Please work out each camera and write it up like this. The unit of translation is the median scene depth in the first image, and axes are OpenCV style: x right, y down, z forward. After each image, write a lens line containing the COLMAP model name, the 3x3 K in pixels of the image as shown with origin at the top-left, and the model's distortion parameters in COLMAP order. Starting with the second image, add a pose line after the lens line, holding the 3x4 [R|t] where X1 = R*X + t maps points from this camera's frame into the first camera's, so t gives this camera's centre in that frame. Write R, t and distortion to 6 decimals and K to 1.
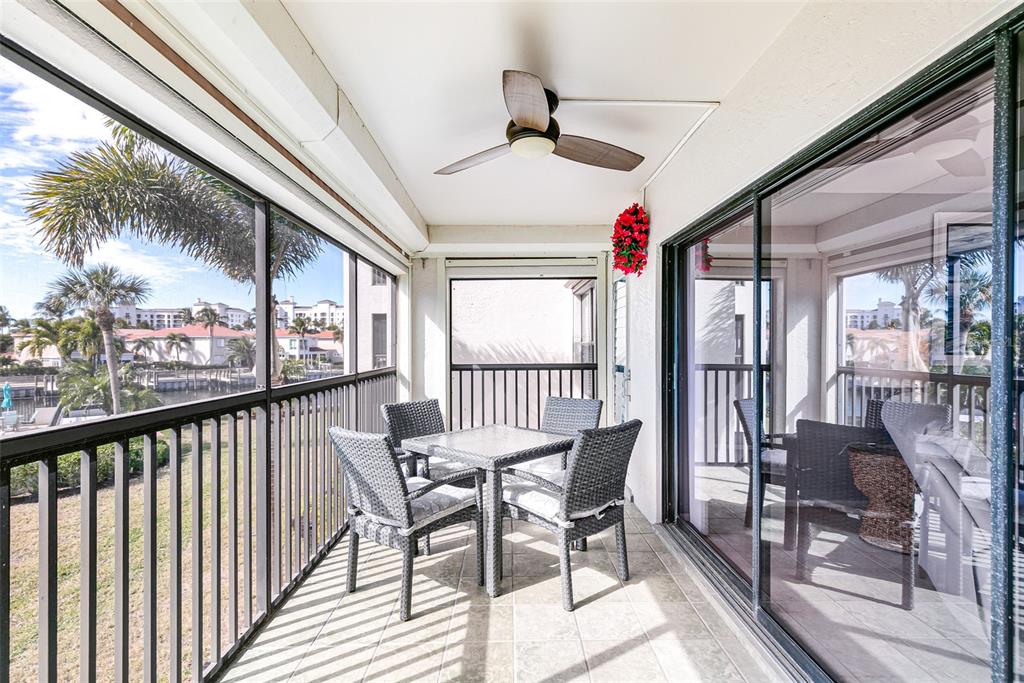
lens RADIAL K [[485.8, 0, 515.2], [0, 485.8, 345.5], [0, 0, 1]] dist [0.016165, 0.000043]
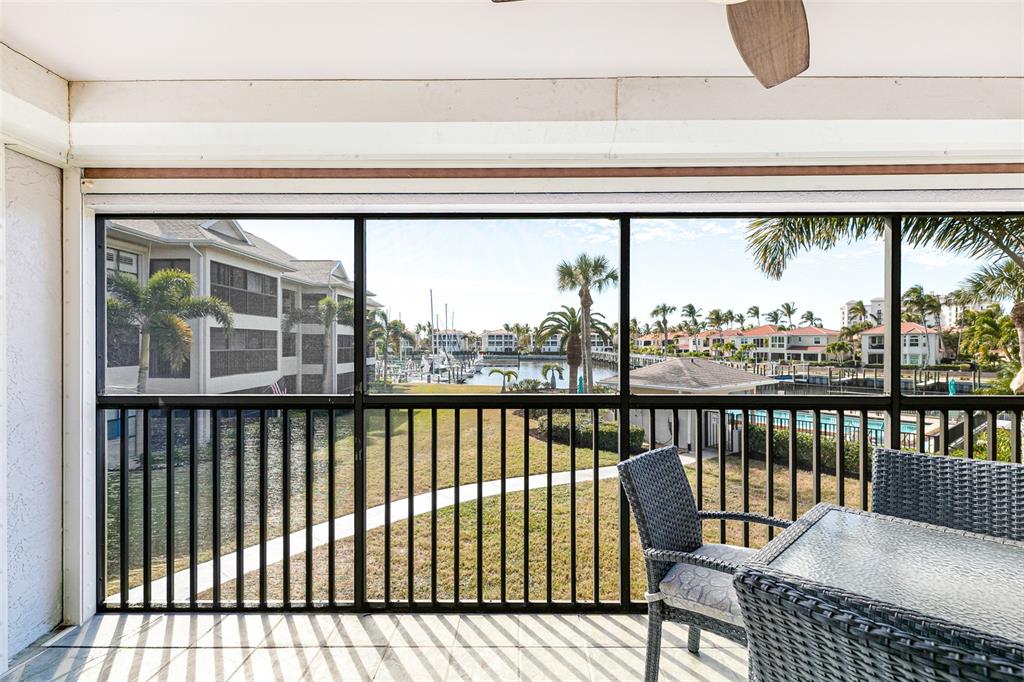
lens RADIAL K [[494.6, 0, 507.4], [0, 494.6, 336.1], [0, 0, 1]] dist [0.016673, -0.000237]
pose [[-0.035665, -0.008853, -0.999325, 0.483250], [-0.003009, 0.999957, -0.008752, -0.020202], [0.999359, 0.002695, -0.035690, 0.663721]]
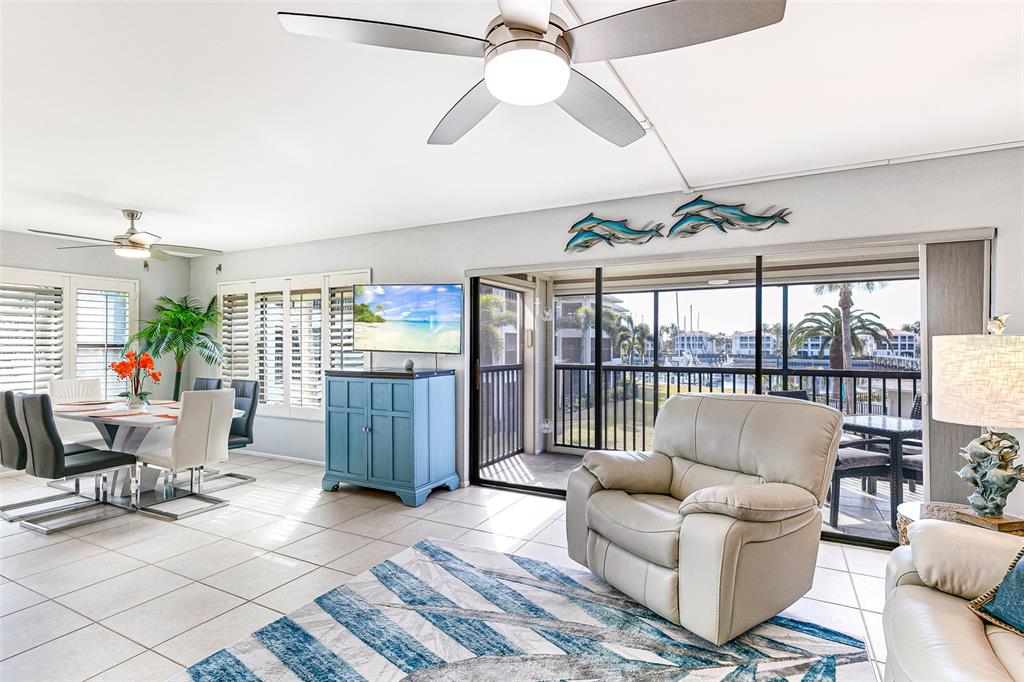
lens RADIAL K [[498.1, 0, 506.6], [0, 498.1, 344.0], [0, 0, 1]] dist [0.016445, -0.000081]
pose [[-0.490480, 0.002689, -0.871448, 1.805142], [-0.001838, 0.999990, 0.004120, -0.027145], [0.871450, 0.003622, -0.490470, 0.858767]]
